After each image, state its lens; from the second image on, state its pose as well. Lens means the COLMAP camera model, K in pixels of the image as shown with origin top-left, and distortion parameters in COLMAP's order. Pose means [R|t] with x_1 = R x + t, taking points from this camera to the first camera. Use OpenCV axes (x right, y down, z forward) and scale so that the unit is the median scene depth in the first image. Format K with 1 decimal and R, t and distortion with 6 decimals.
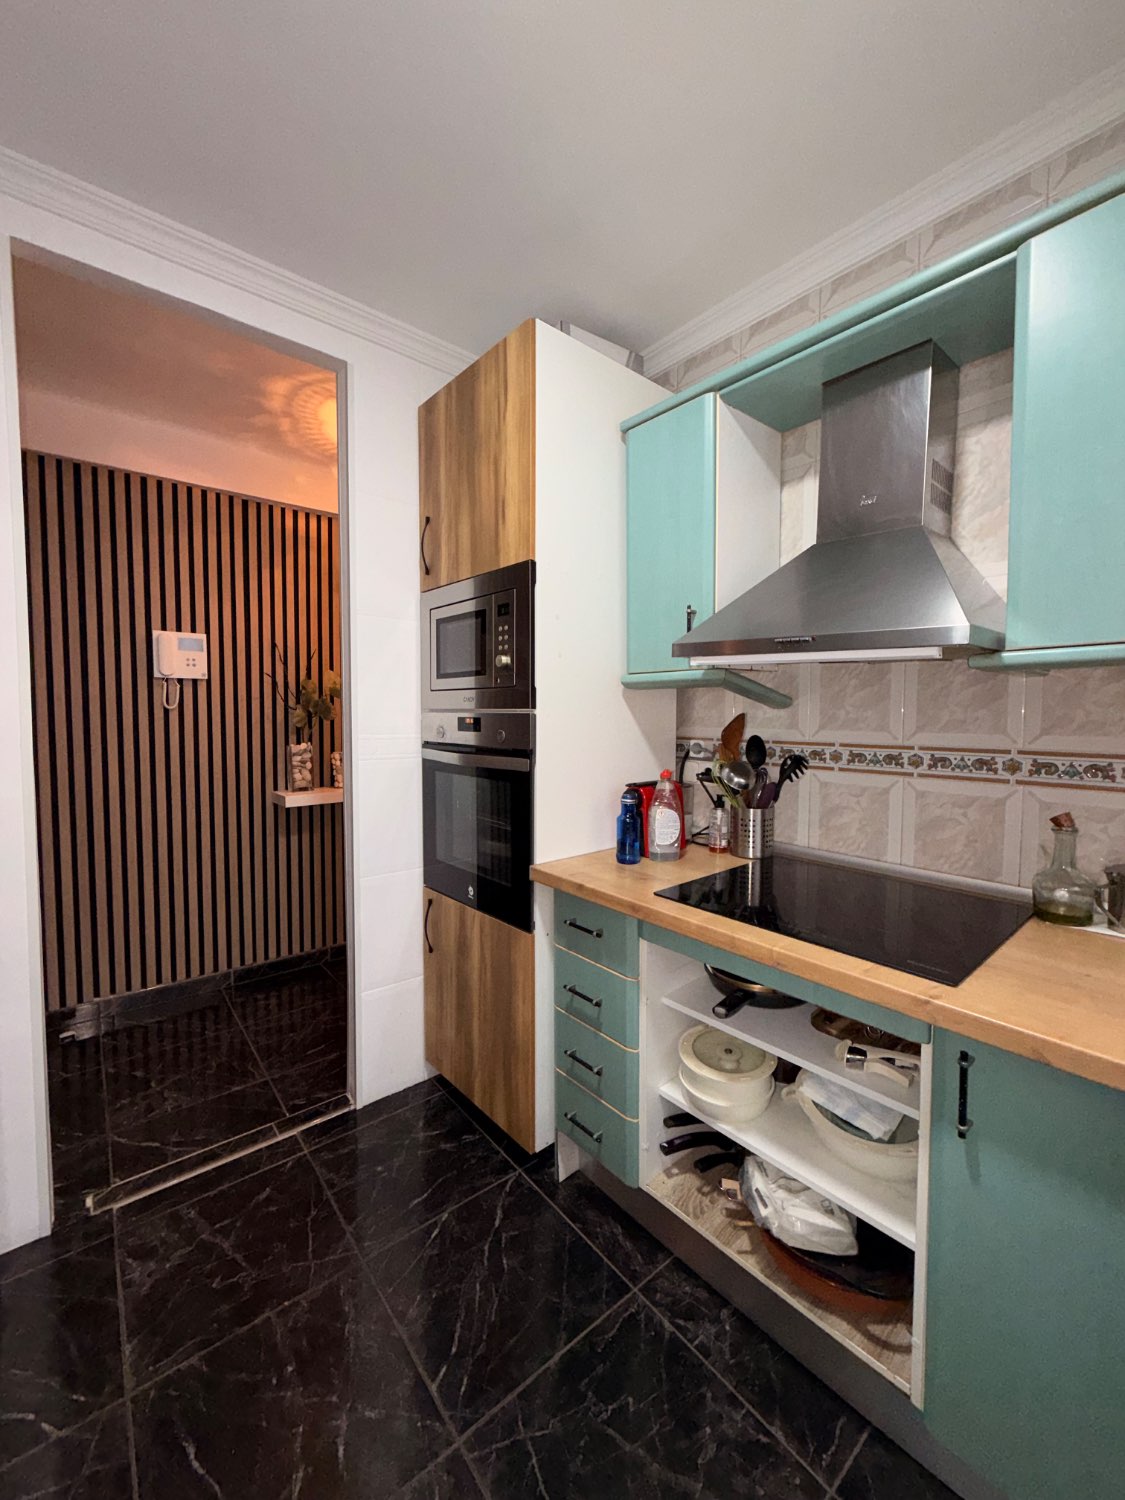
lens RADIAL K [[596.4, 0, 562.1], [0, 596.4, 746.9], [0, 0, 1]] dist [-0.000399, 0.000166]
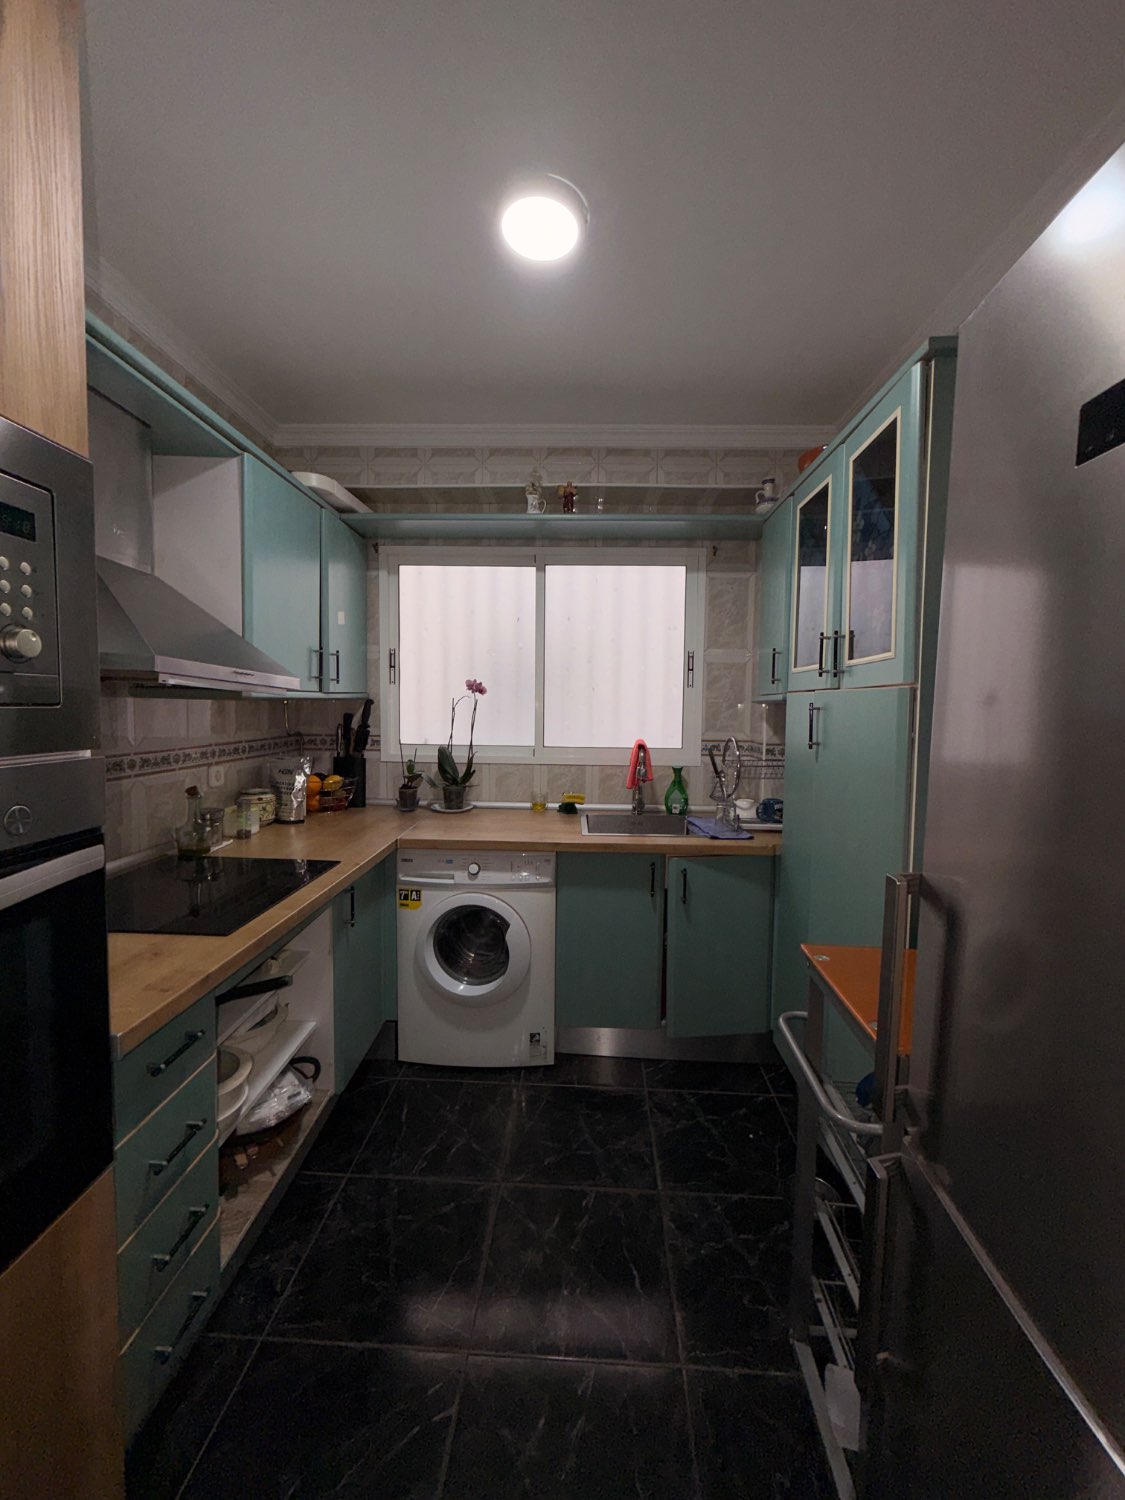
lens RADIAL K [[596.4, 0, 562.1], [0, 596.4, 746.9], [0, 0, 1]] dist [-0.000399, 0.000166]
pose [[-0.740001, -0.062623, 0.669684, -0.838195], [0.019027, 0.993309, 0.113909, -0.139009], [-0.672336, 0.097035, -0.733858, 1.317799]]
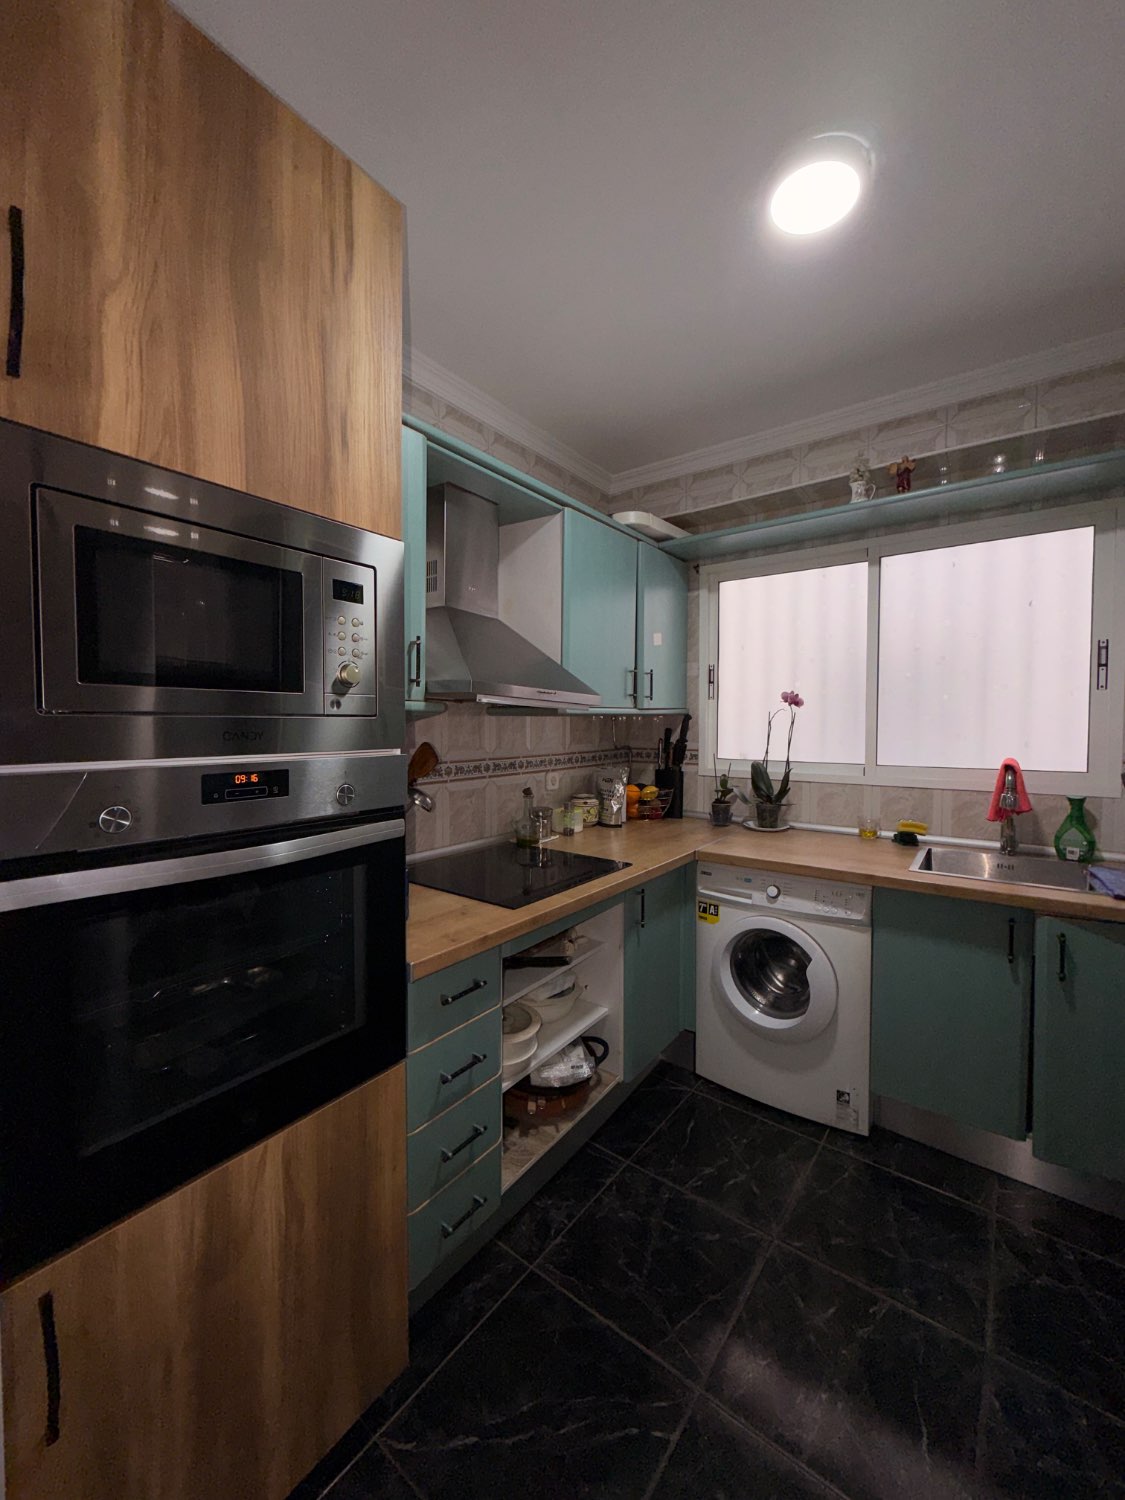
lens RADIAL K [[596.4, 0, 562.1], [0, 596.4, 746.9], [0, 0, 1]] dist [-0.000399, 0.000166]
pose [[-0.221654, -0.046108, 0.974035, -0.944189], [0.052981, 0.996837, 0.059244, -0.116091], [-0.973685, 0.064737, -0.218510, 1.151396]]
